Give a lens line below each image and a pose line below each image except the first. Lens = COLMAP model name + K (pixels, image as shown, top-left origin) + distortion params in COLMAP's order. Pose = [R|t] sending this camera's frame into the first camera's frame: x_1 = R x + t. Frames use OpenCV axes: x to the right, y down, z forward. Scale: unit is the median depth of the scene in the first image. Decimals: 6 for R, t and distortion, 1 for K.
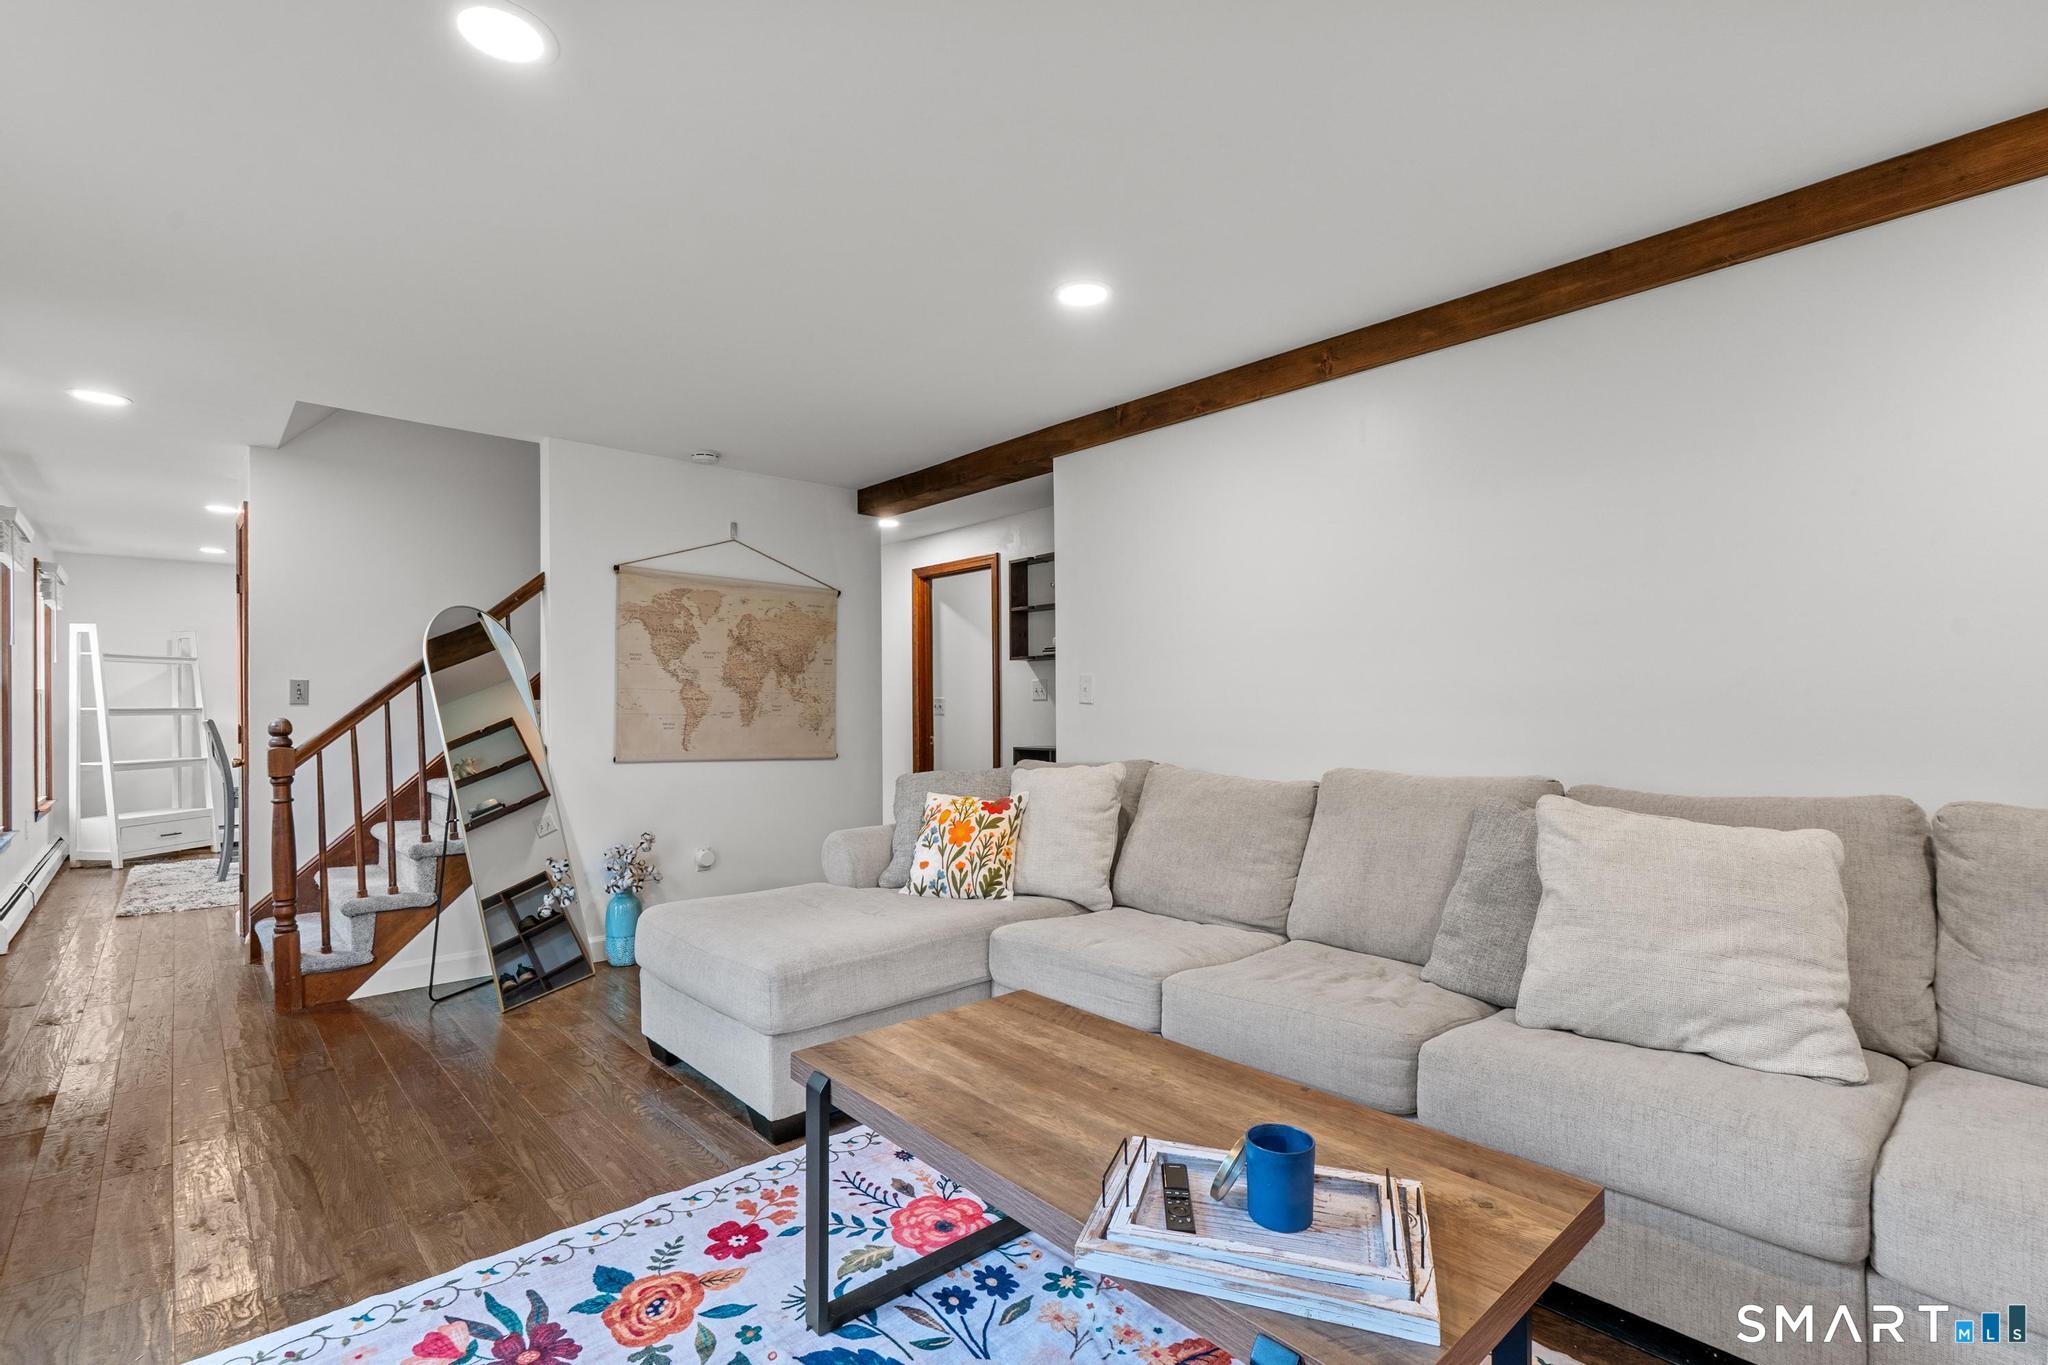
lens RADIAL K [[926.9, 0, 1013.7], [0, 926.9, 703.5], [0, 0, 1]] dist [-0.010450, 0.004007]
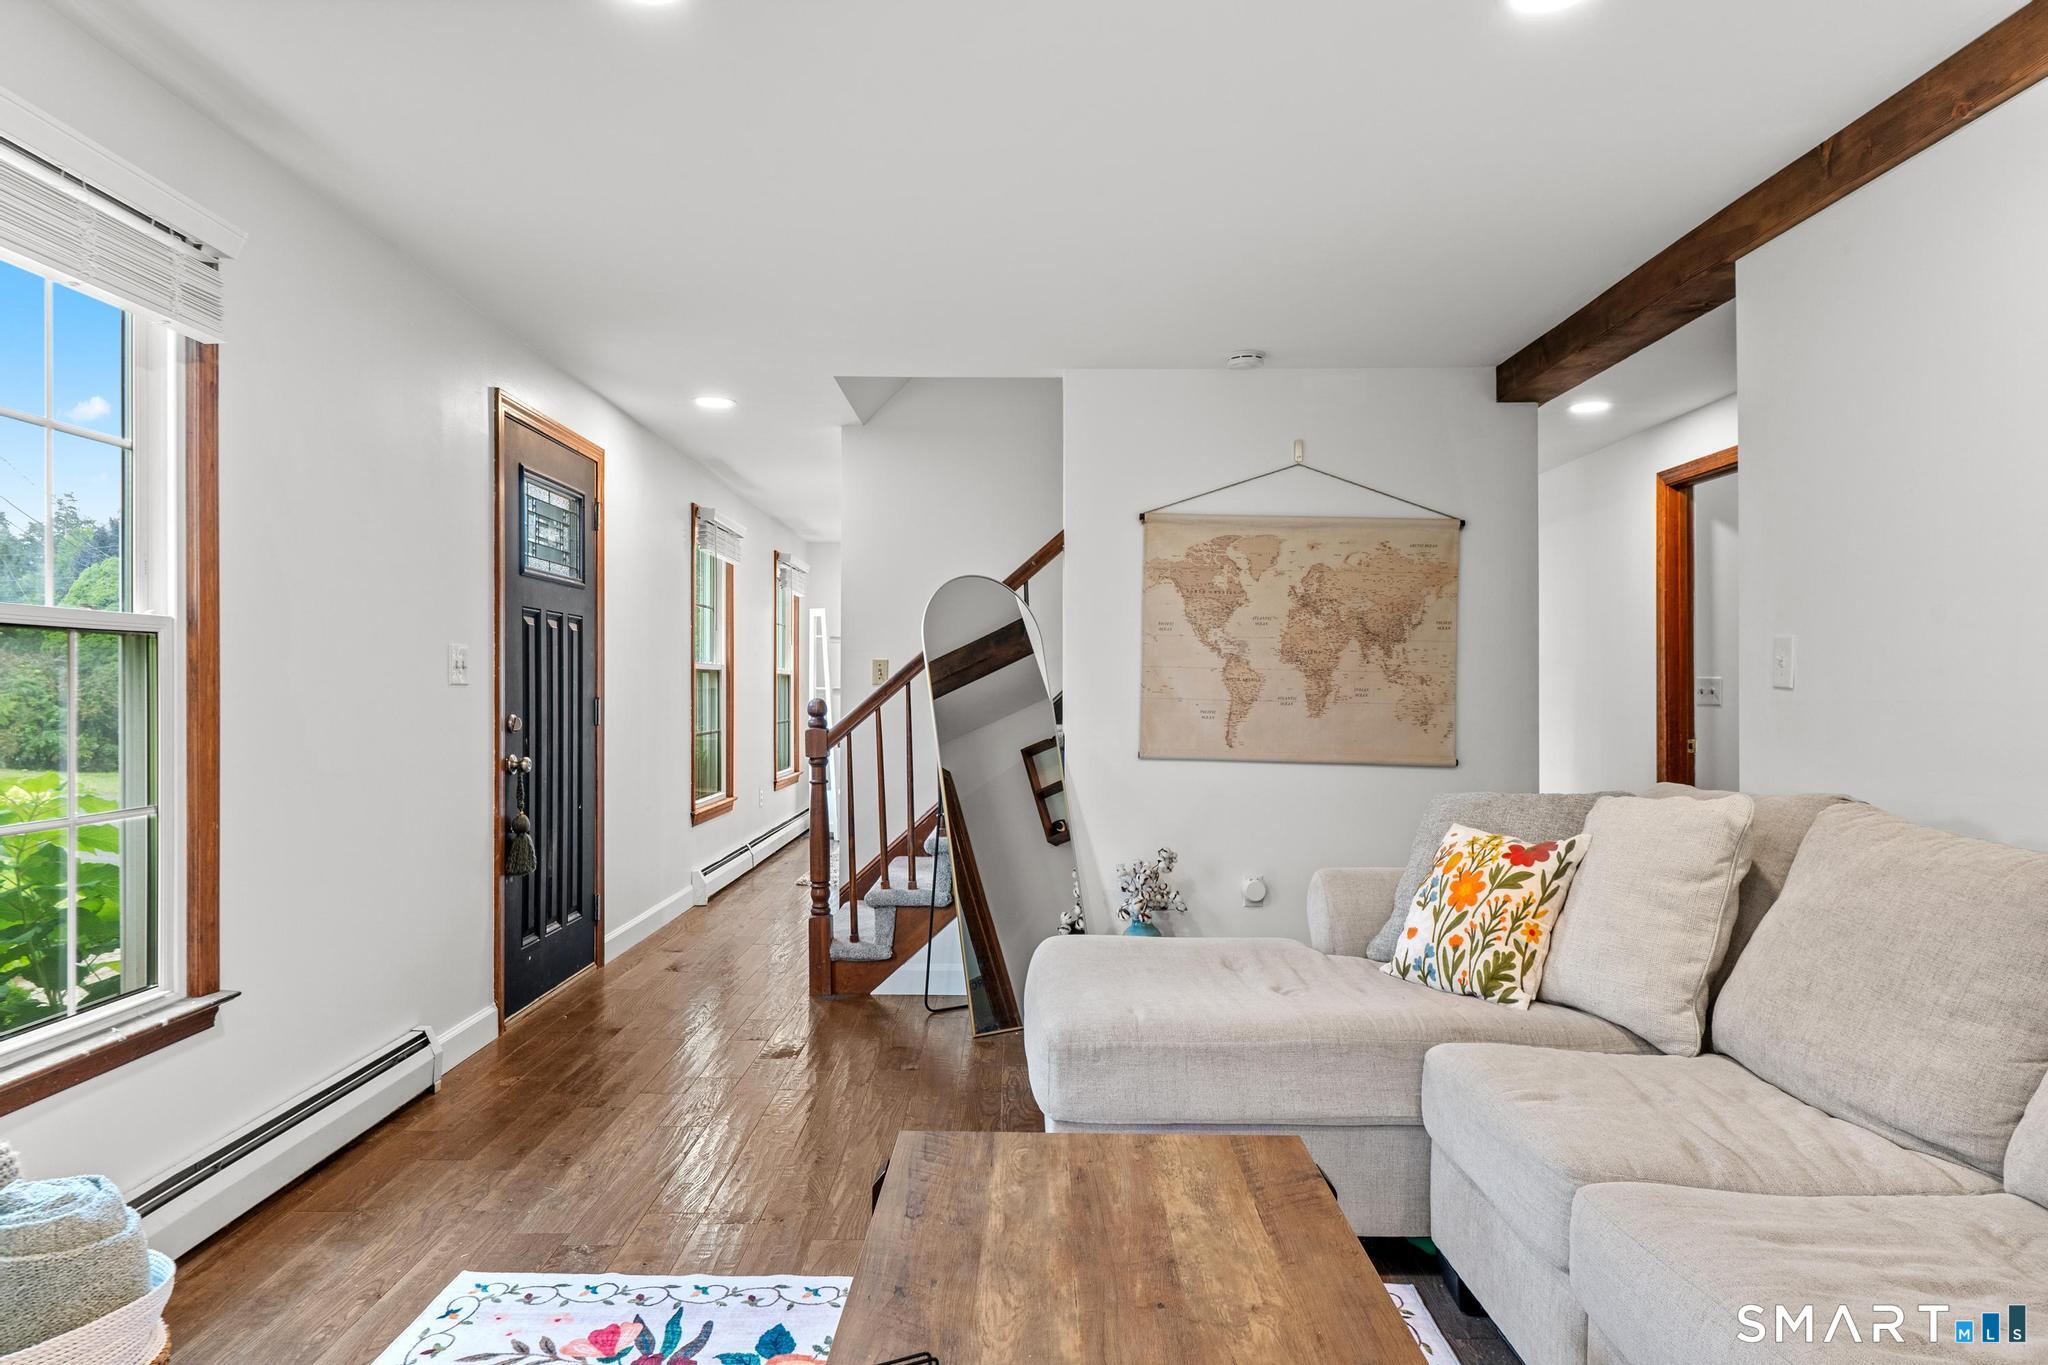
lens RADIAL K [[1261.9, 0, 1009.1], [0, 1261.9, 679.7], [0, 0, 1]] dist [-0.005080, 0.006556]
pose [[0.735047, 0.000816, -0.678015, 0.301900], [-0.003918, 0.999988, -0.003044, -0.001254], [0.678004, 0.004894, 0.735042, 0.150309]]
